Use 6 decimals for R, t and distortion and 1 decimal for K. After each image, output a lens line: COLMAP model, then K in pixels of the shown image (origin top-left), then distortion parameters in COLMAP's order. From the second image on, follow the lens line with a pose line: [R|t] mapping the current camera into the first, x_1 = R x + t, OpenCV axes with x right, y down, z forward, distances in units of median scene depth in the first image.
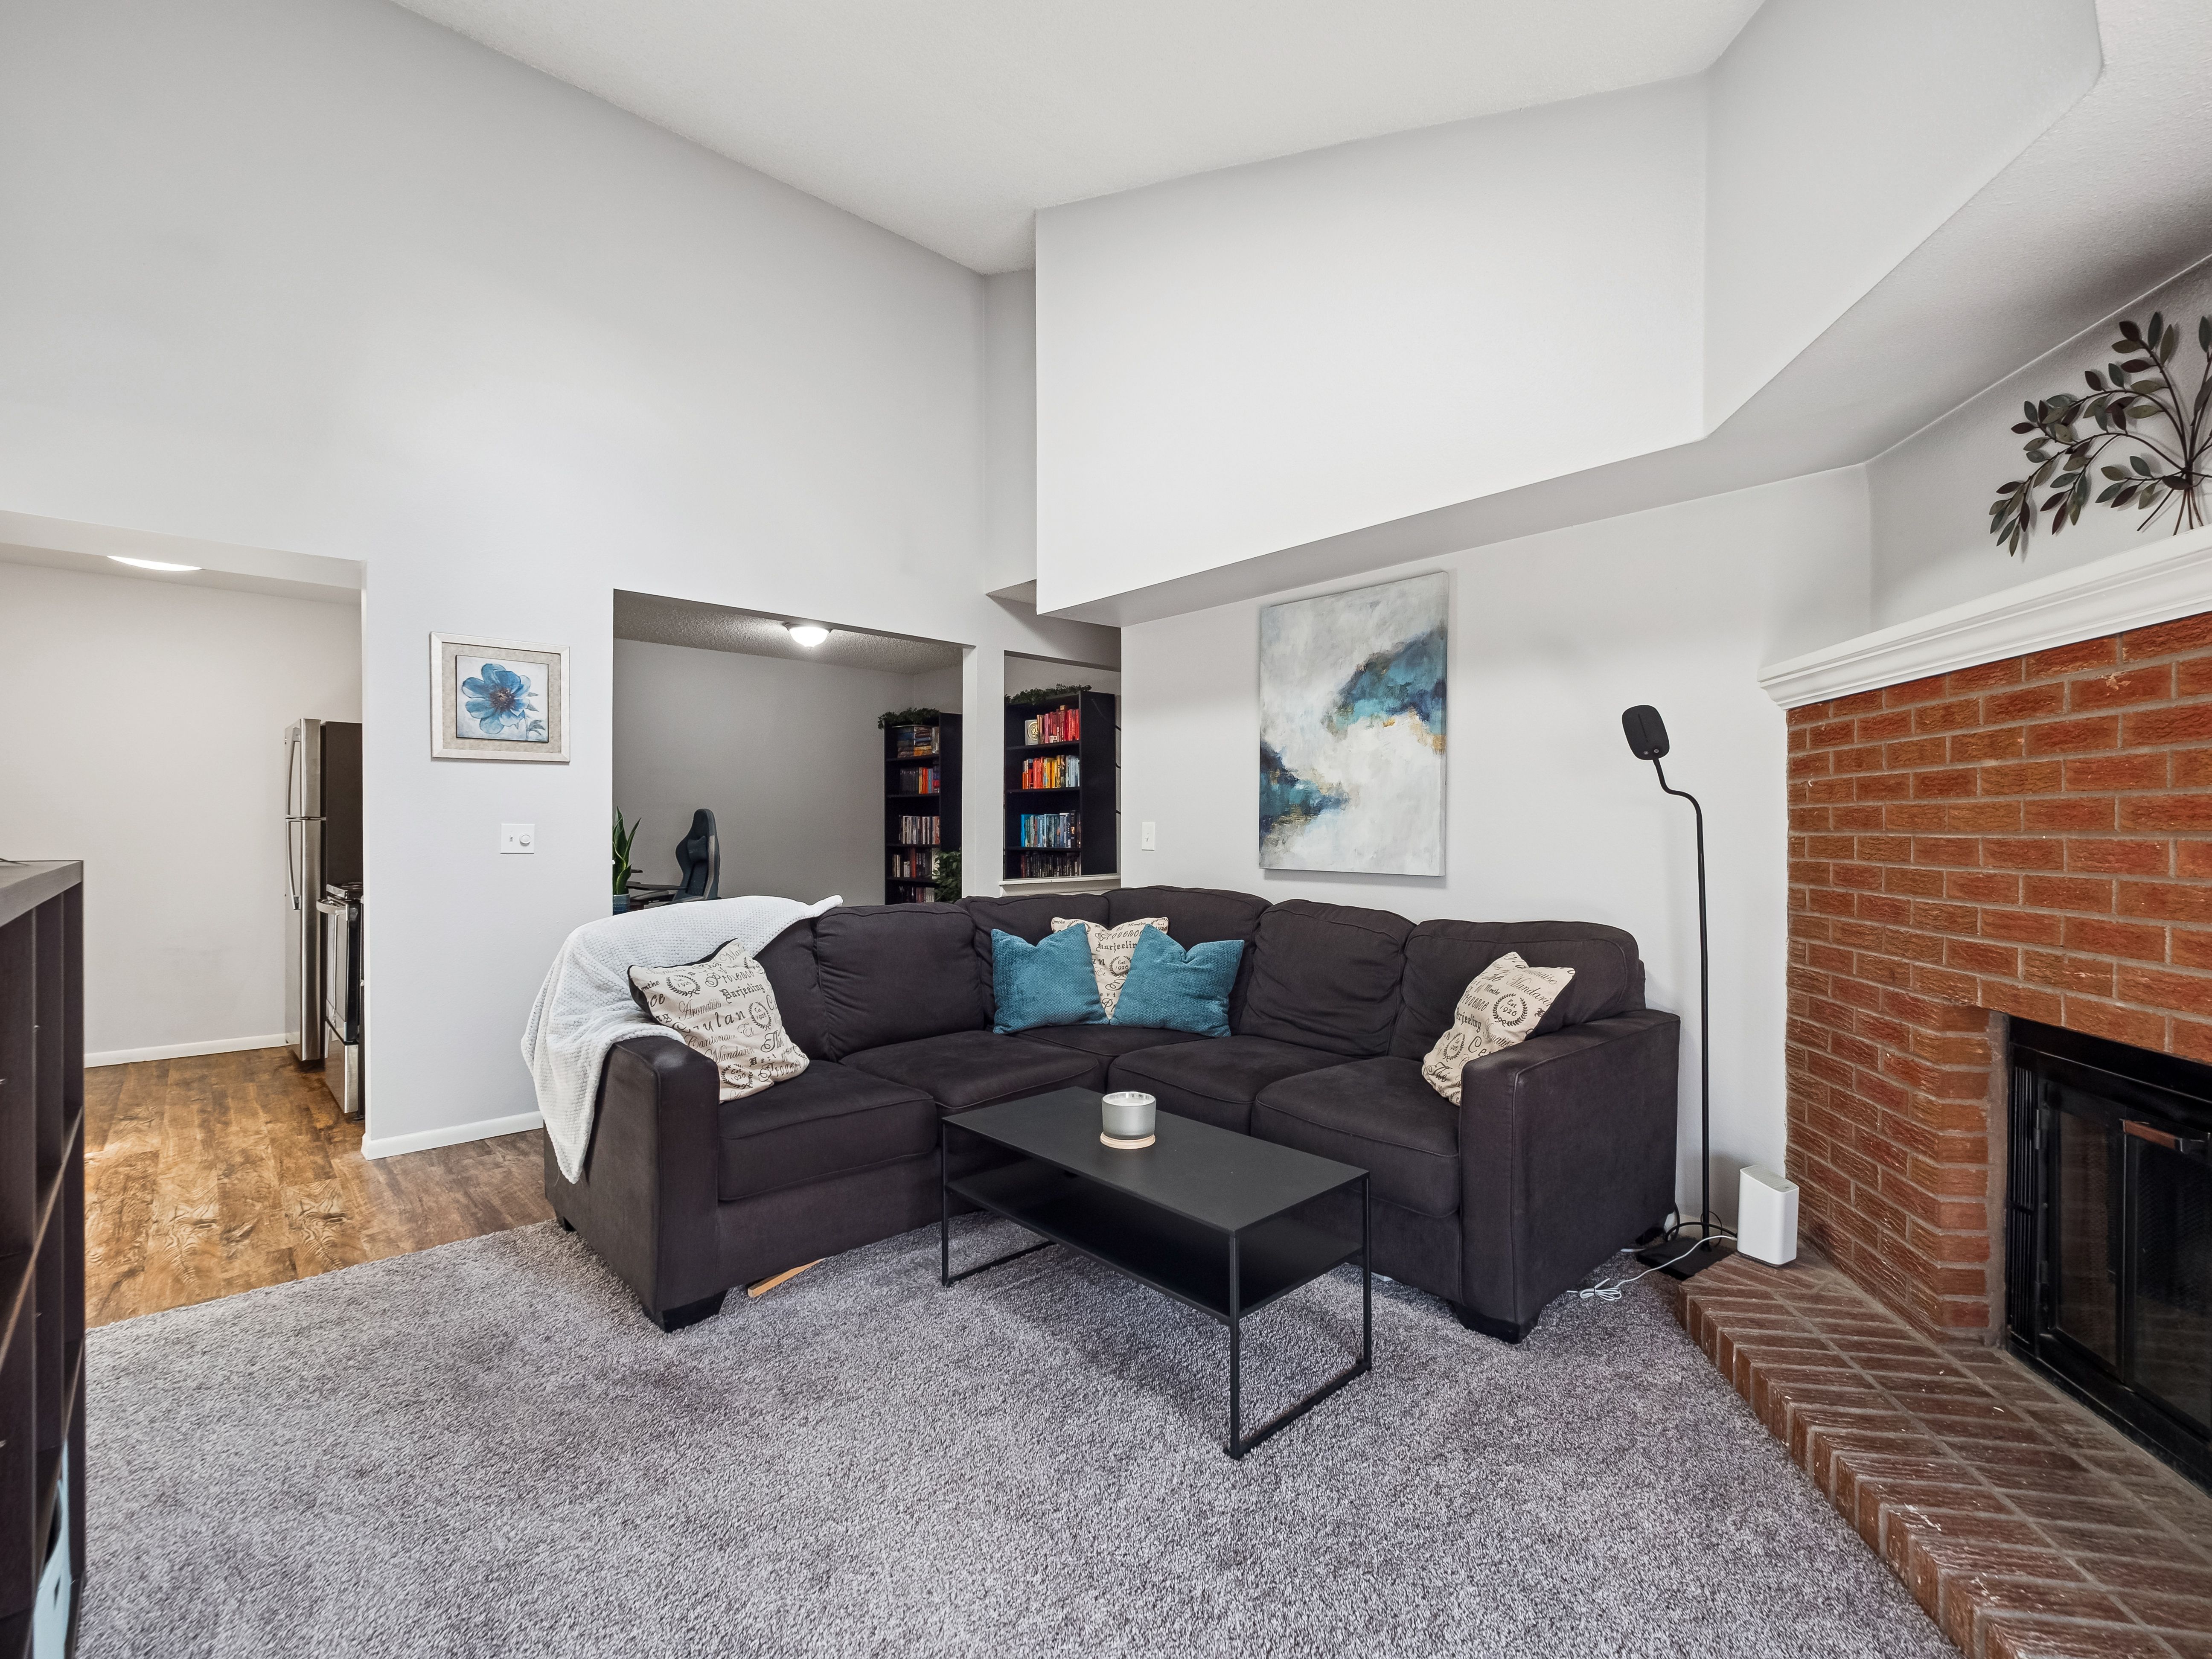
lens RADIAL K [[980.9, 0, 1106.0], [0, 980.9, 829.5], [0, 0, 1]] dist [-0.000146, 0.000199]
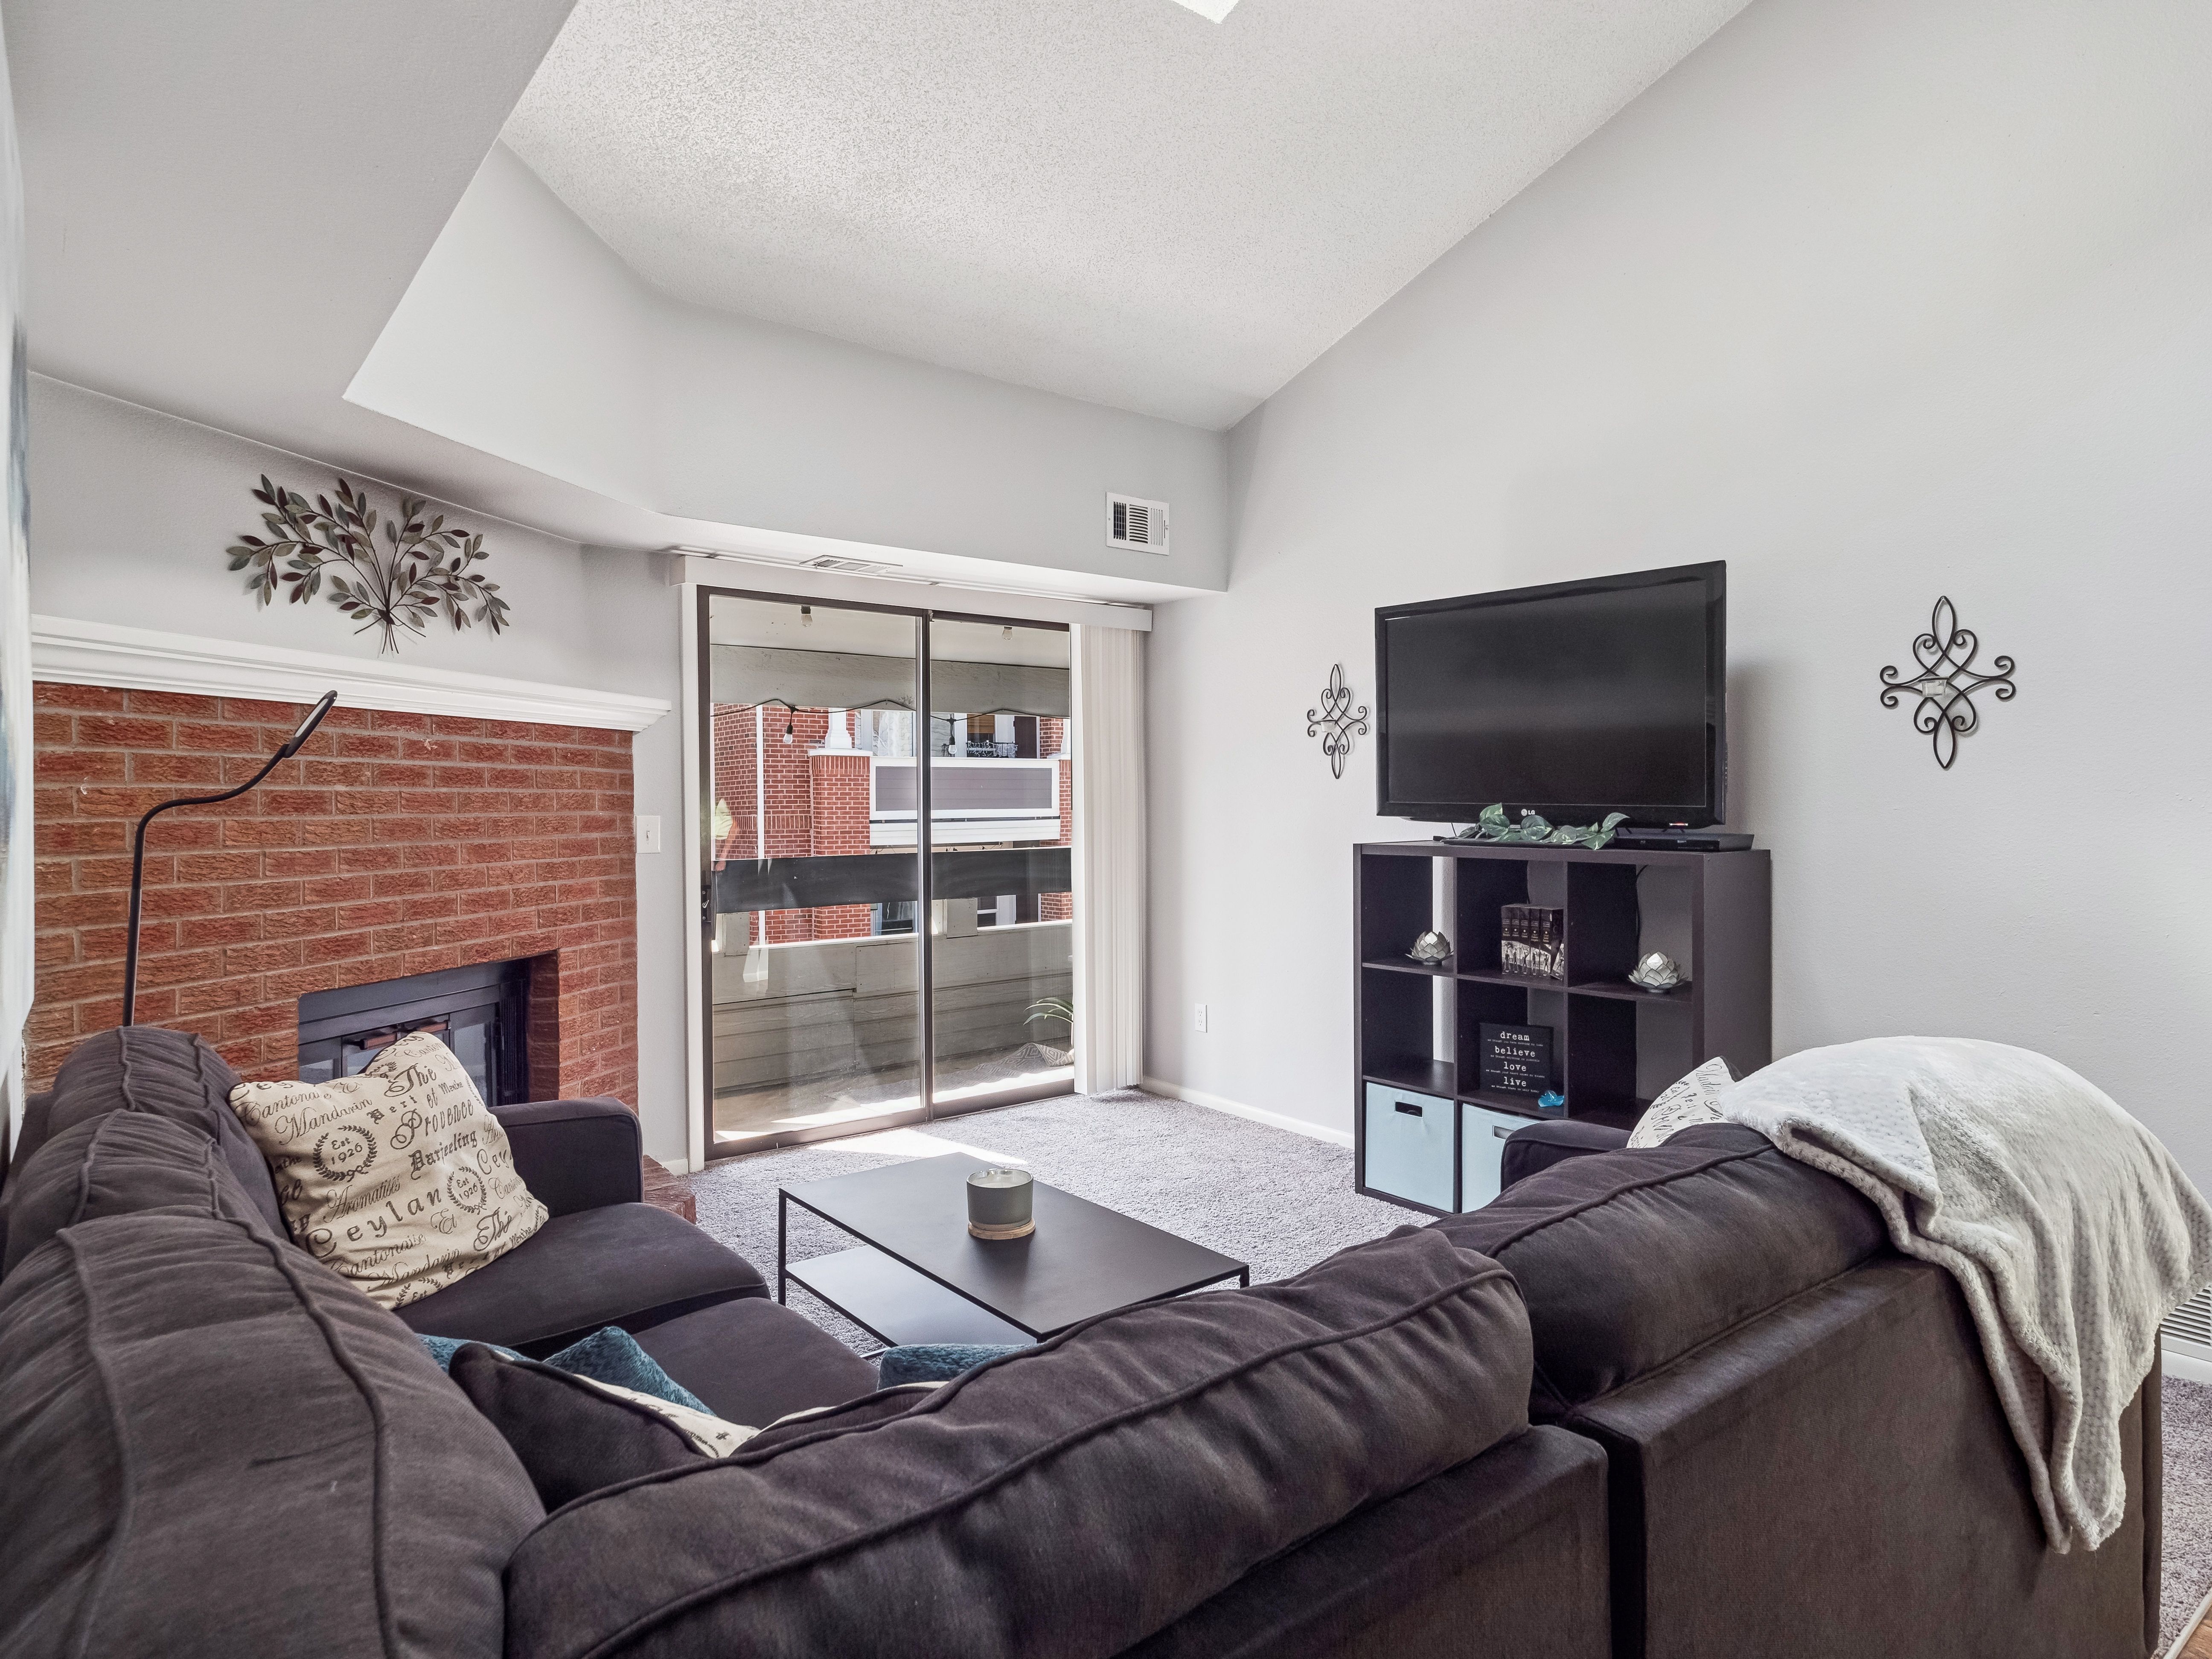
lens RADIAL K [[1297.9, 0, 1110.1], [0, 1297.9, 813.9], [0, 0, 1]] dist [0.001672, -0.000372]
pose [[-0.996695, 0.001706, 0.081217, -0.159904], [0.002506, 0.999949, 0.009742, -0.039802], [-0.081196, 0.009914, -0.996649, 2.085662]]
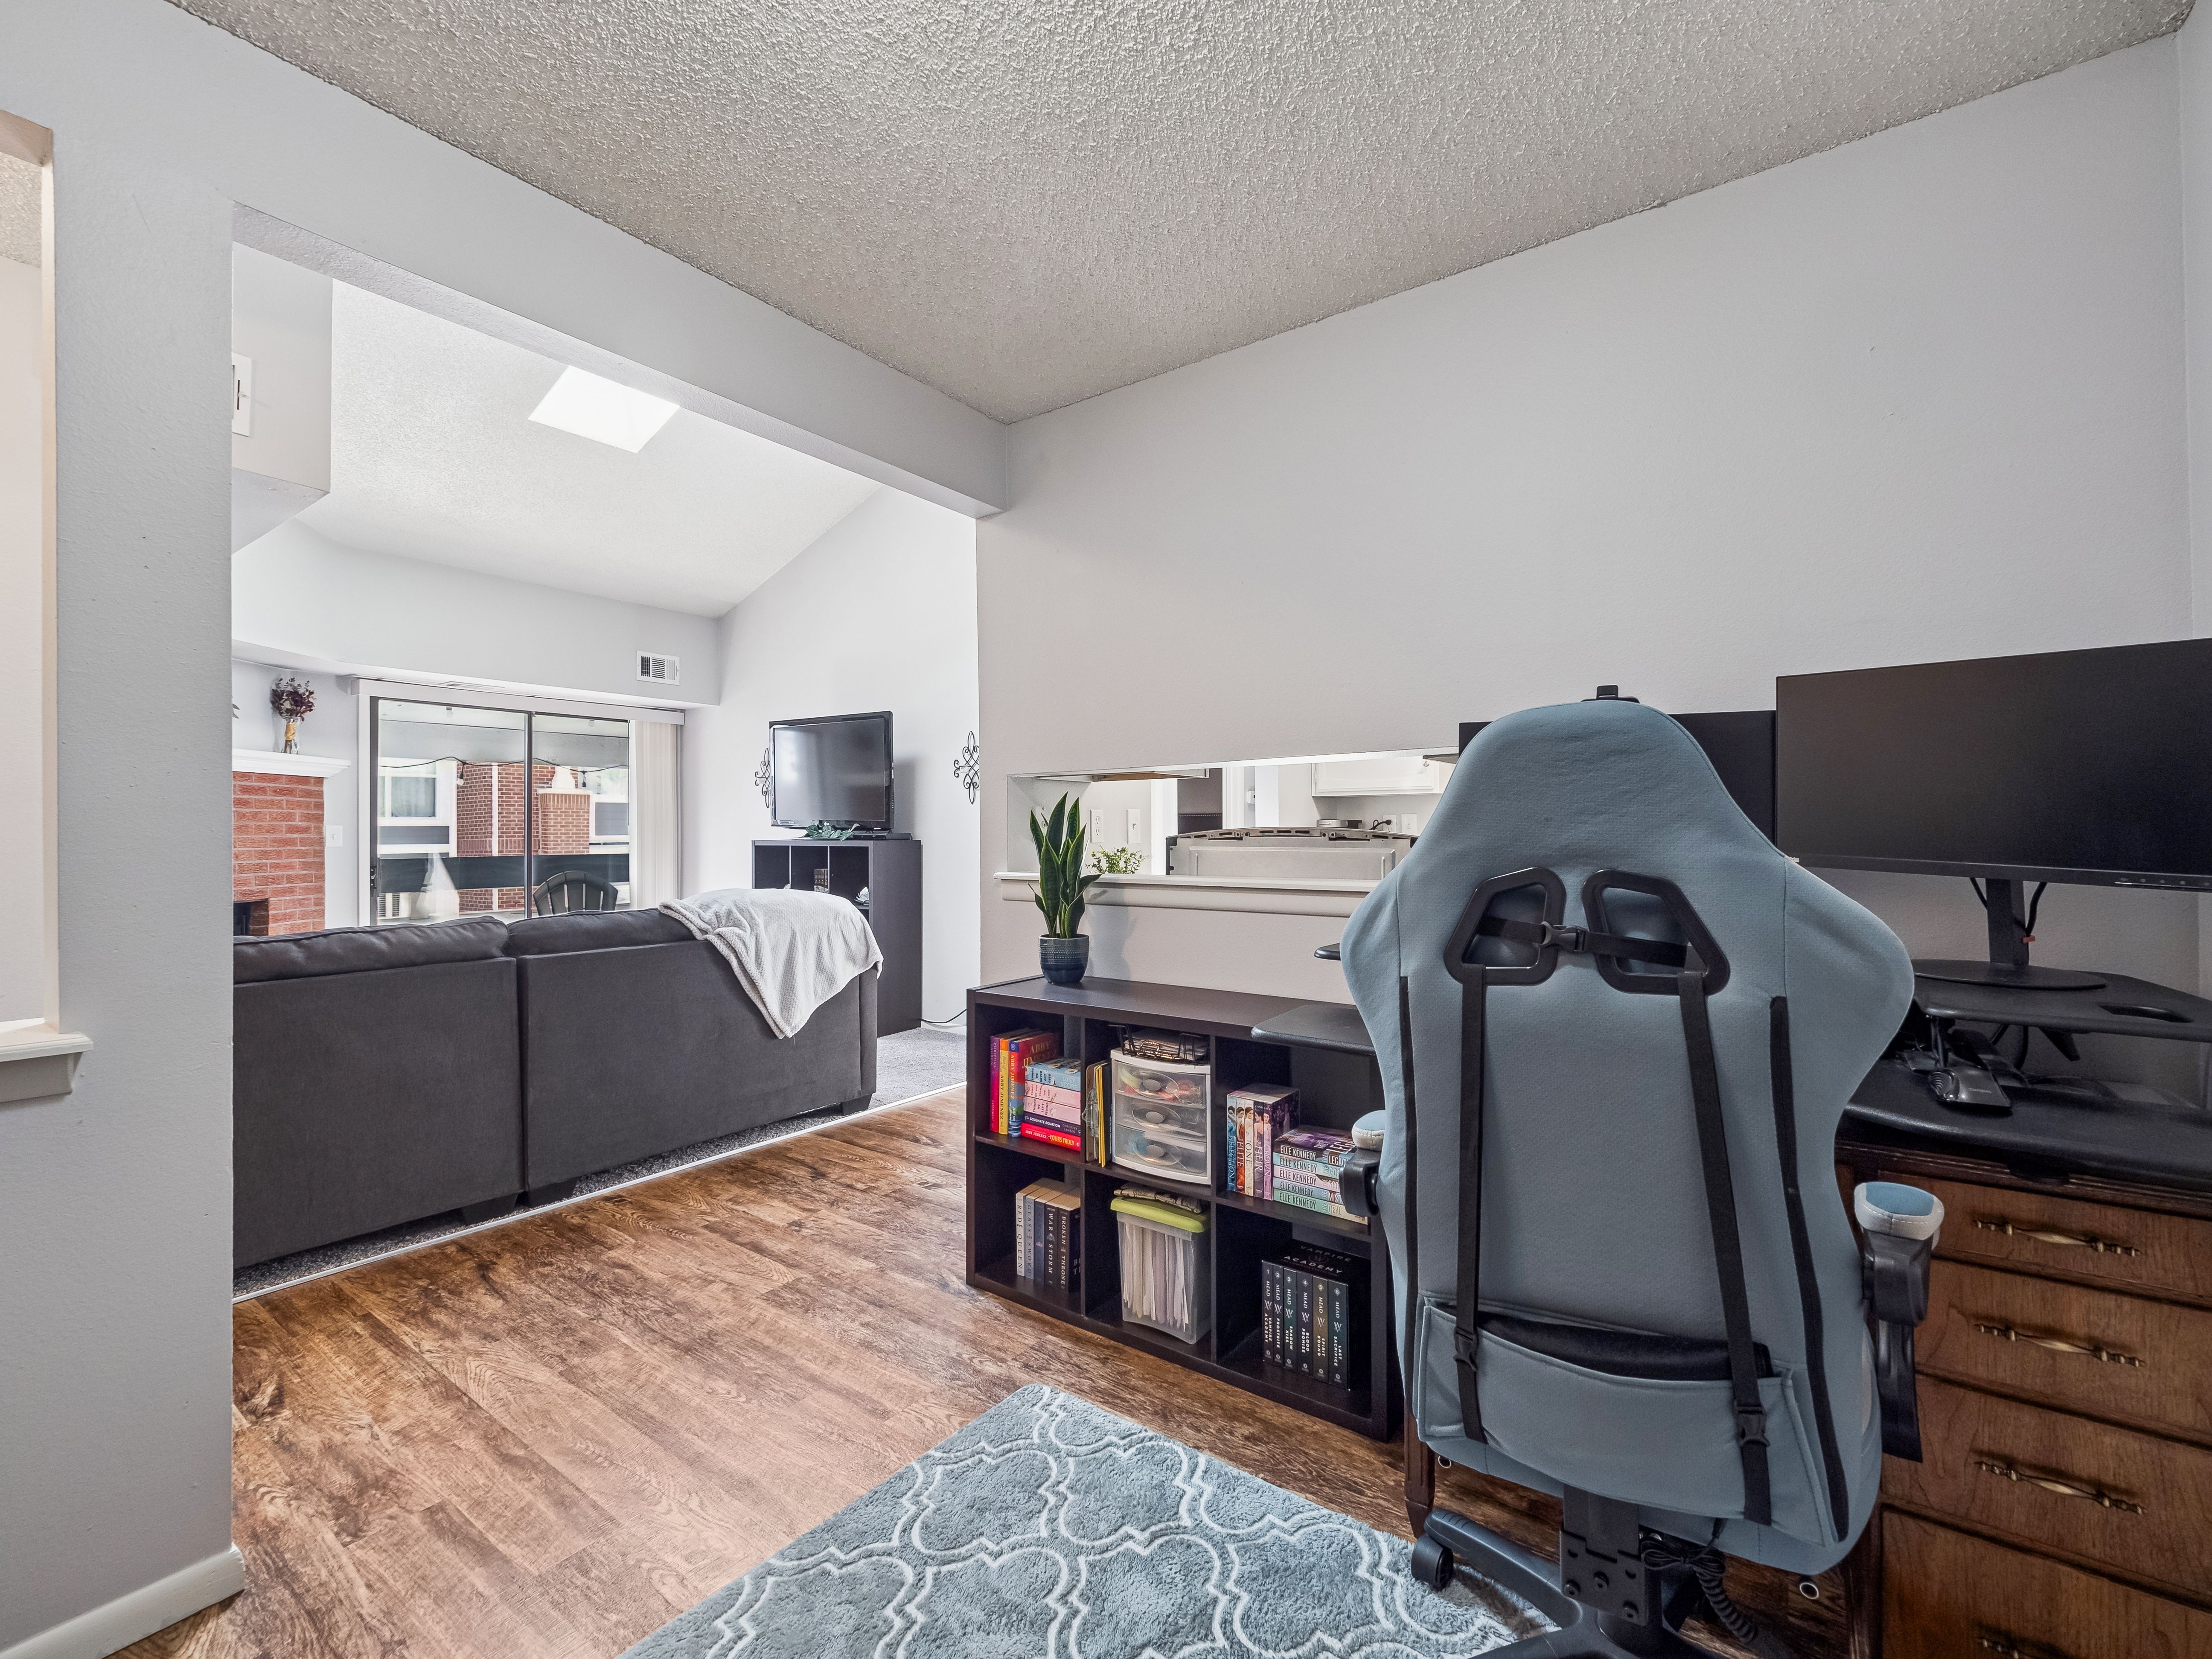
lens RADIAL K [[980.9, 0, 1106.0], [0, 980.9, 829.5], [0, 0, 1]] dist [-0.000146, 0.000199]
pose [[-0.982225, -0.000950, -0.187702, -0.790537], [-0.000390, 0.999995, -0.003022, -0.004212], [0.187704, -0.002895, -0.982221, 3.070138]]
